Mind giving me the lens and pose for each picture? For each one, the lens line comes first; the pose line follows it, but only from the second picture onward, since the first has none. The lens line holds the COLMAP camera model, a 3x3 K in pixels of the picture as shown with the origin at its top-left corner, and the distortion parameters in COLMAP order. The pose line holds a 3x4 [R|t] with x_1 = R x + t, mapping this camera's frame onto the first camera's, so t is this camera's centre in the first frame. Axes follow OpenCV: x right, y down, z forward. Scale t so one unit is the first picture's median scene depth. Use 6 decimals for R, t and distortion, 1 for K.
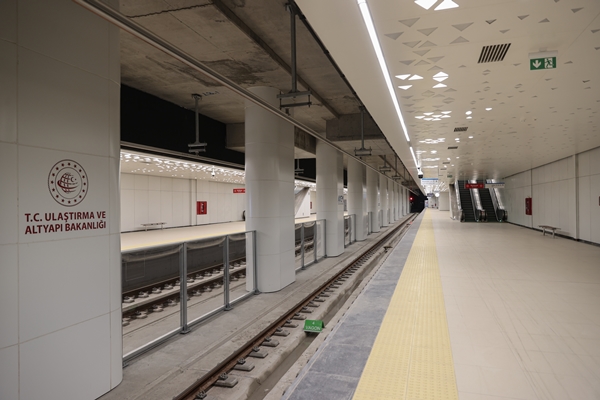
lens RADIAL K [[410.5, 0, 298.5], [0, 410.5, 202.7], [0, 0, 1]] dist [-0.009757, -0.004648]
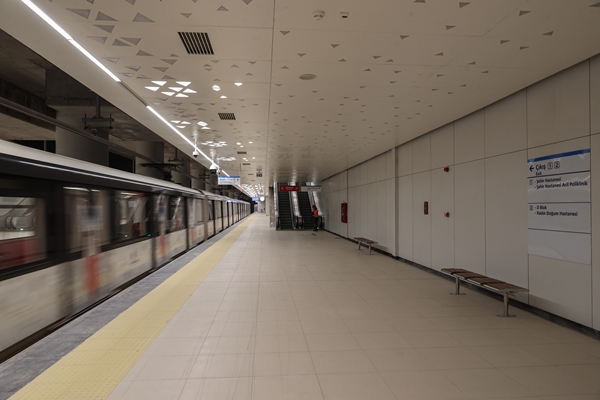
lens RADIAL K [[410.5, 0, 300.6], [0, 410.5, 201.4], [0, 0, 1]] dist [-0.009757, -0.004648]
pose [[0.923892, 0.016402, 0.382302, 0.121696], [-0.011718, 0.999825, -0.014578, -0.001312], [-0.382475, 0.008988, 0.923922, 0.196787]]
